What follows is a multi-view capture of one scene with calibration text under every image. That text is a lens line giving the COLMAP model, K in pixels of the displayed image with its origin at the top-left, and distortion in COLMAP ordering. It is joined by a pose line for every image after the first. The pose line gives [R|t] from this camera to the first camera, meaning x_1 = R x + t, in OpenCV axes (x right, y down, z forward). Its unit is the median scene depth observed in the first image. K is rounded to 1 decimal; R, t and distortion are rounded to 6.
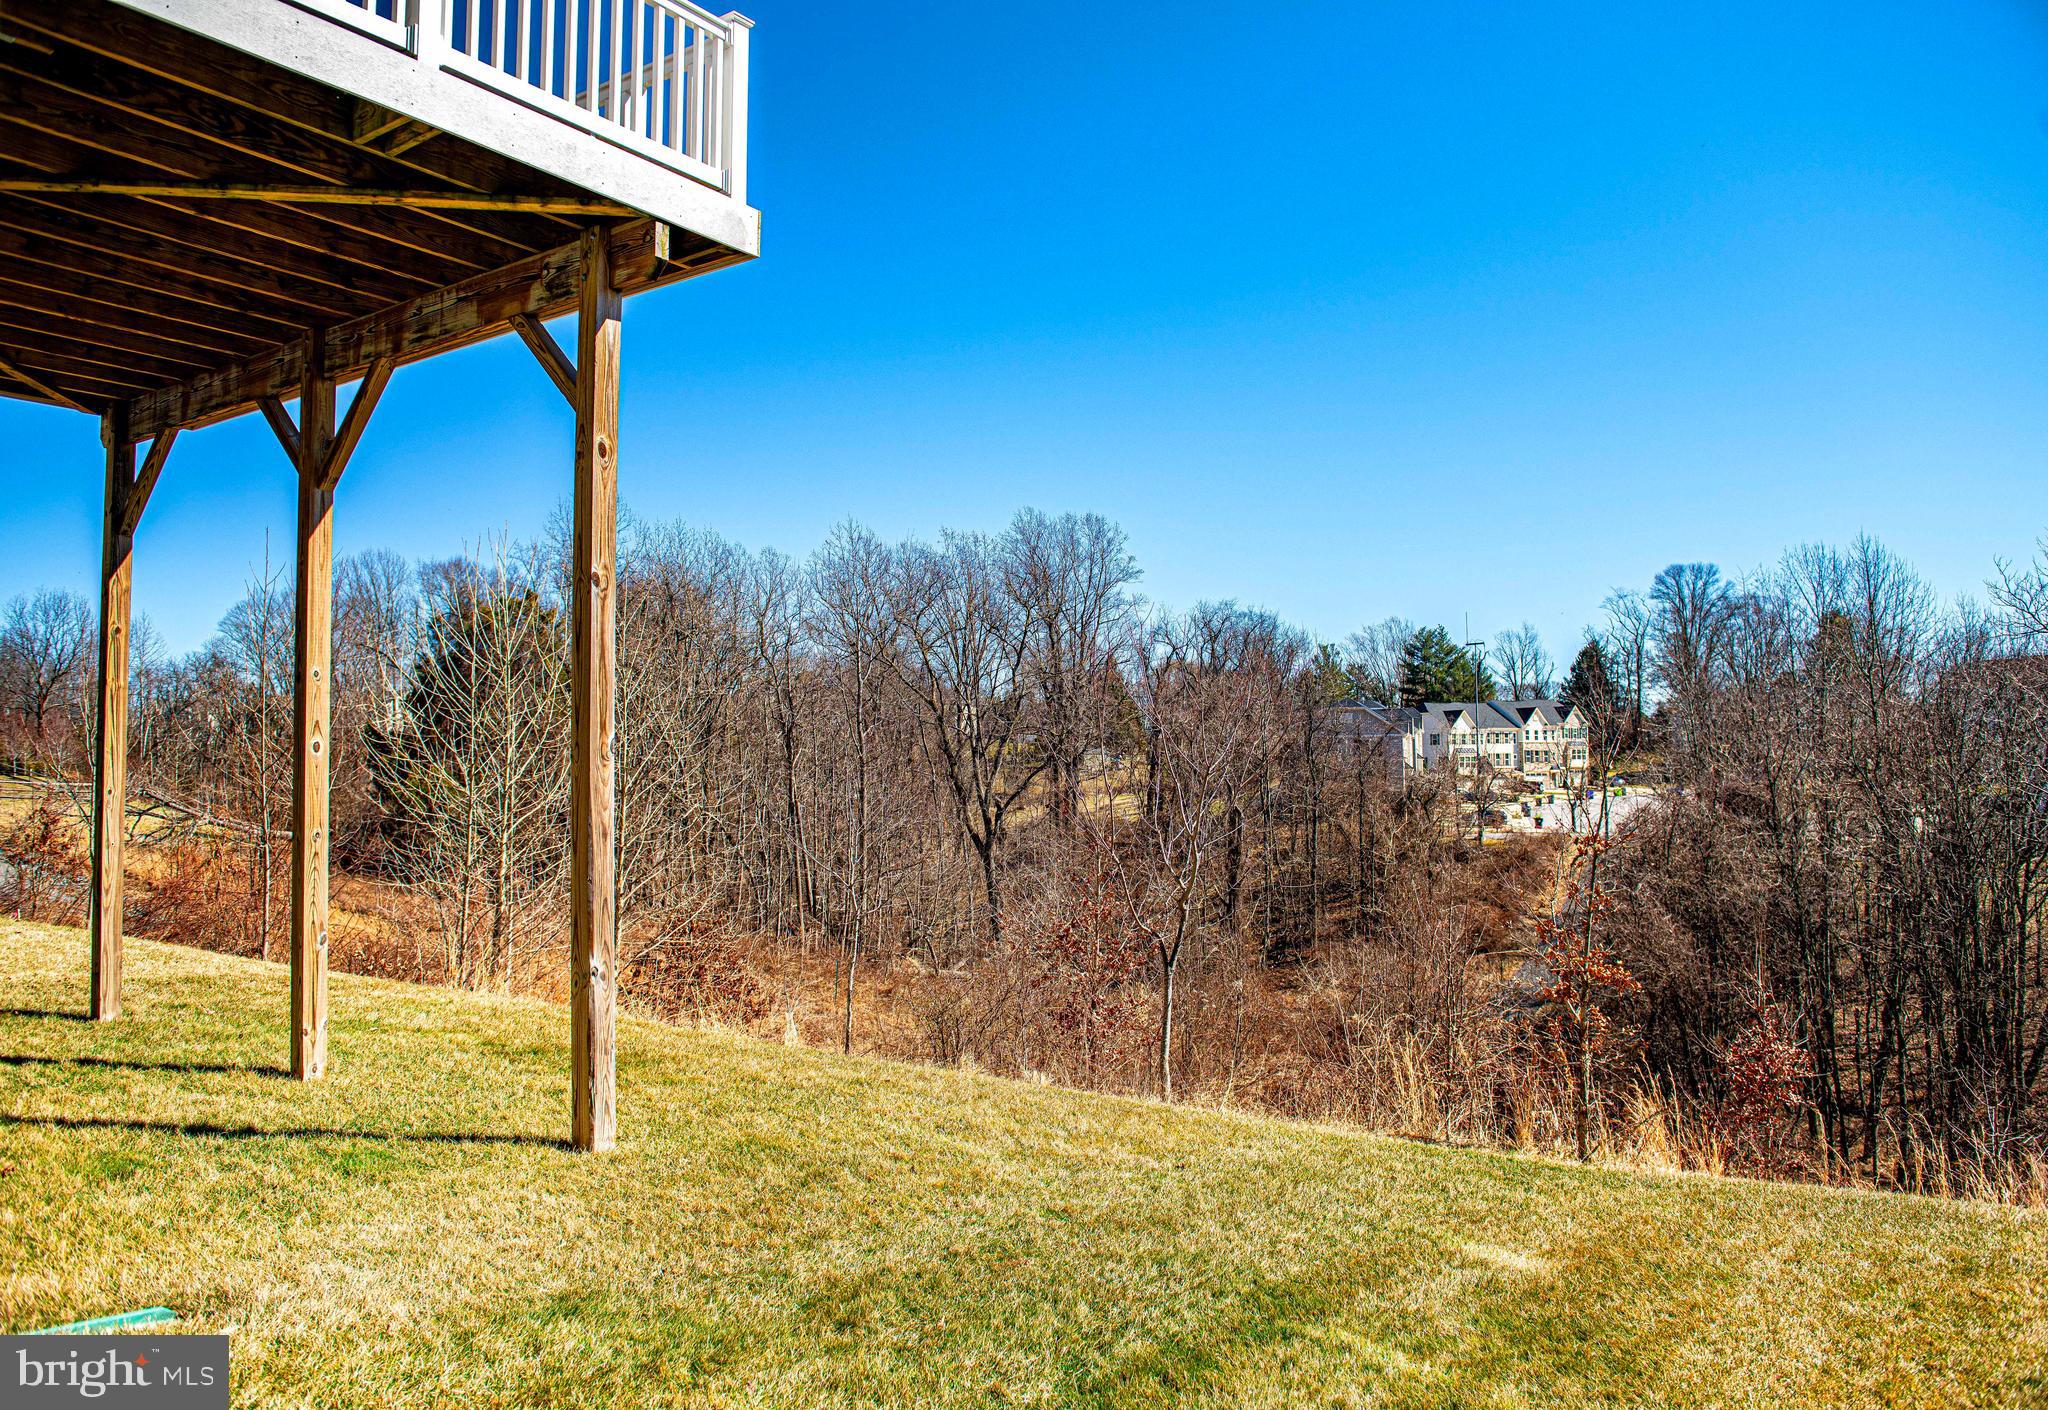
lens RADIAL K [[1463.8, 0, 1024.3], [0, 1463.8, 701.4], [0, 0, 1]] dist [-0.046087, -0.001142]
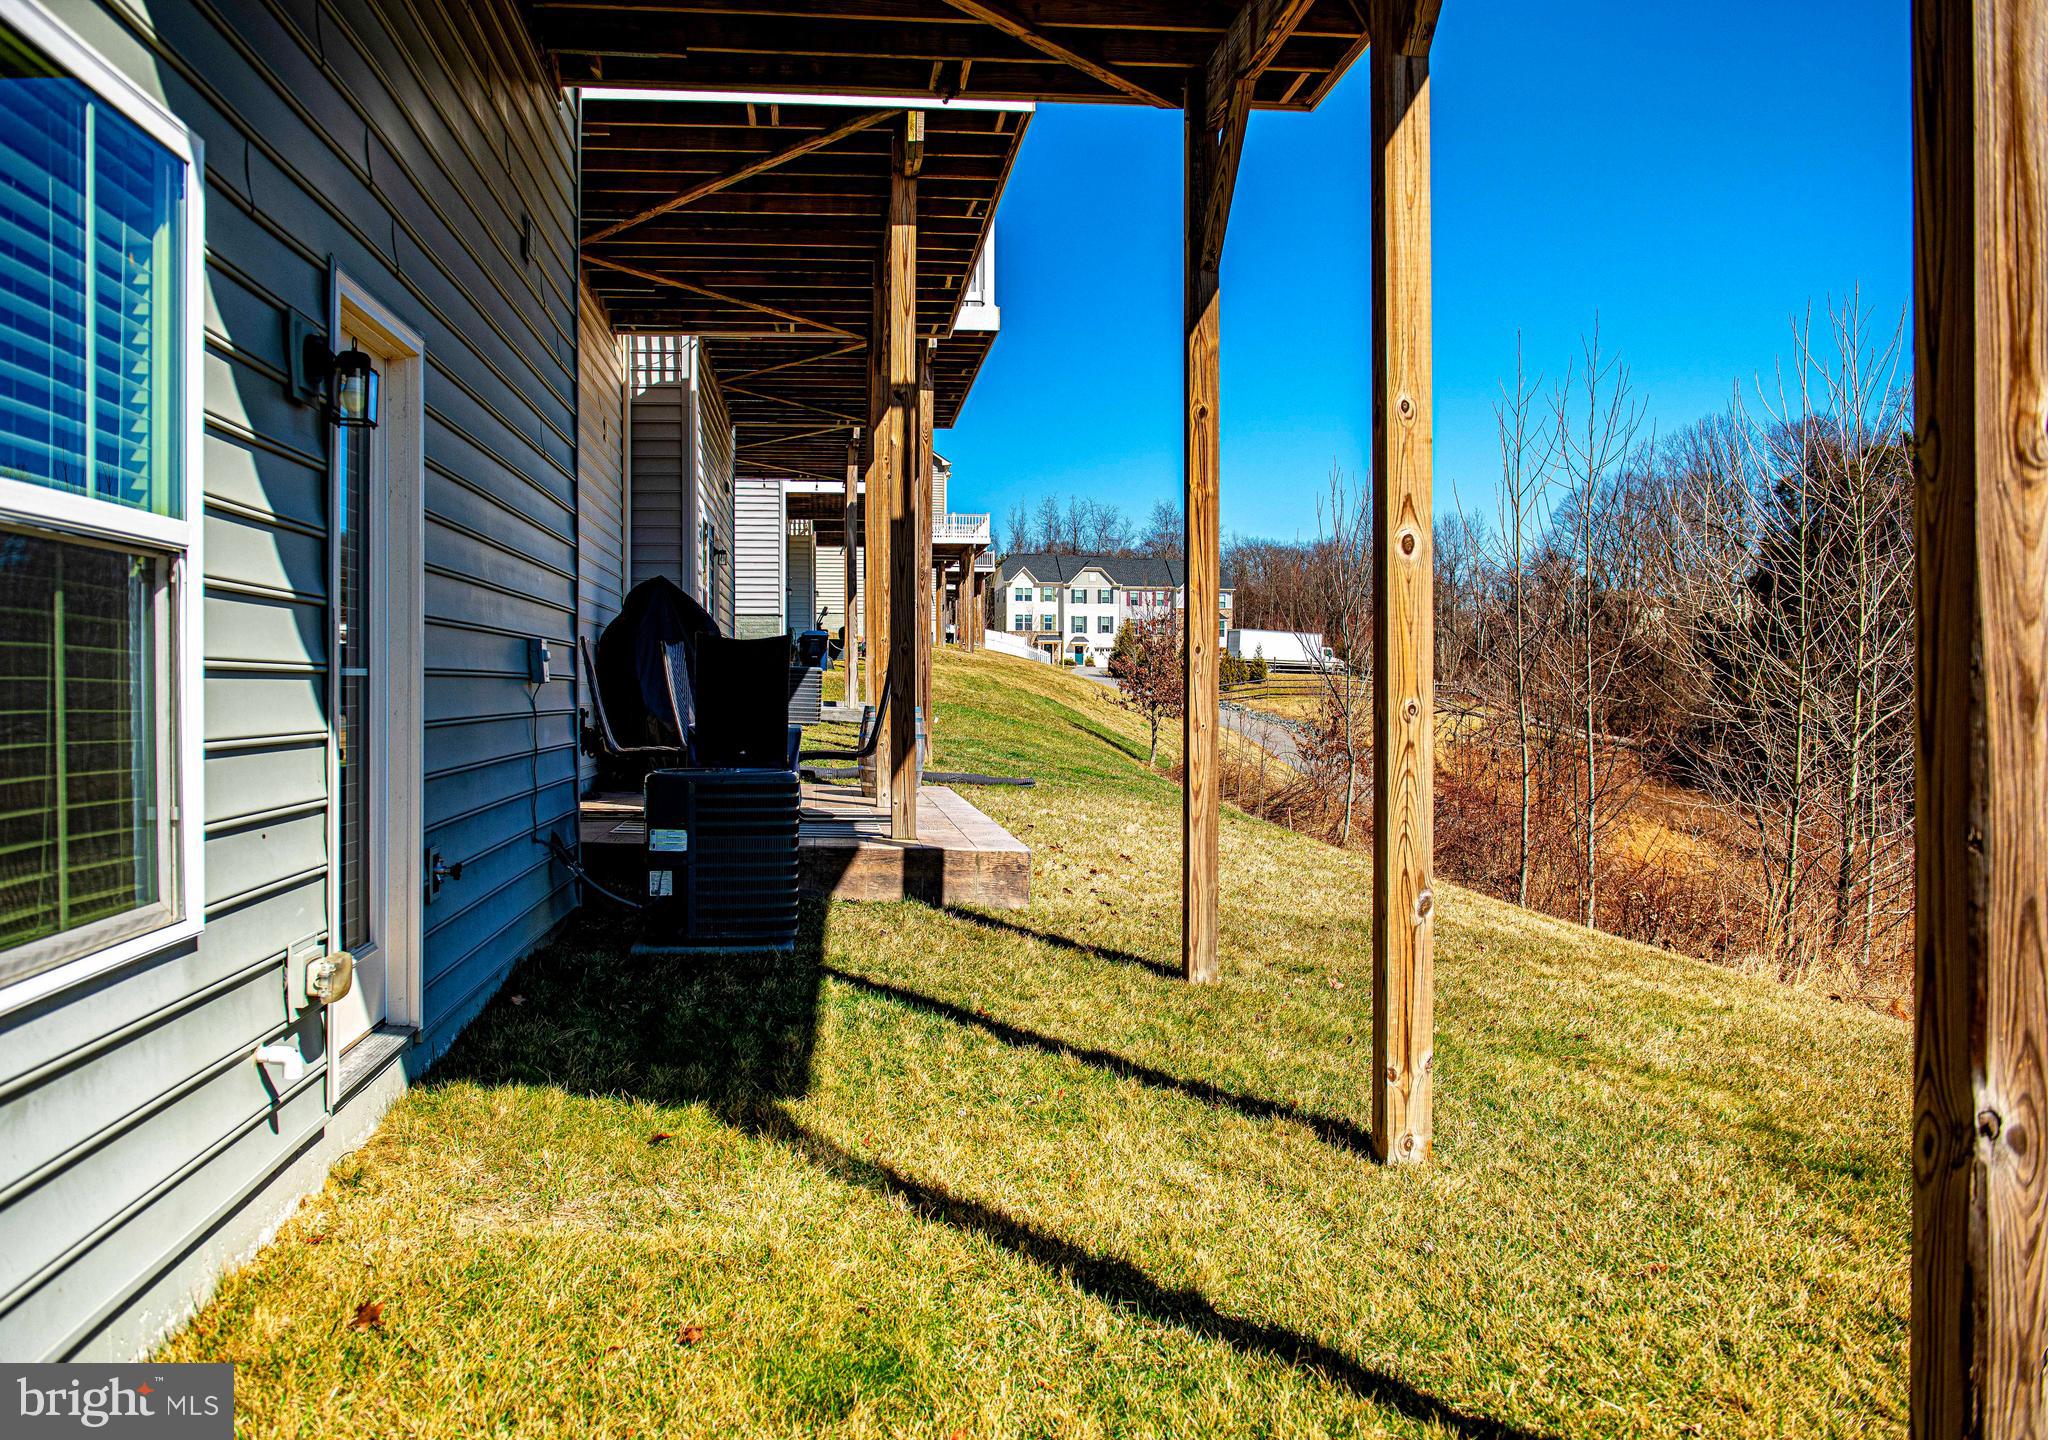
lens RADIAL K [[1601.7, 0, 1017.9], [0, 1601.7, 705.6], [0, 0, 1]] dist [-0.018951, -0.011742]
pose [[0.666364, 0.014624, -0.745484, -0.125865], [0.035154, 0.998080, 0.051002, 0.048000], [0.744798, -0.060193, 0.664570, 0.431477]]
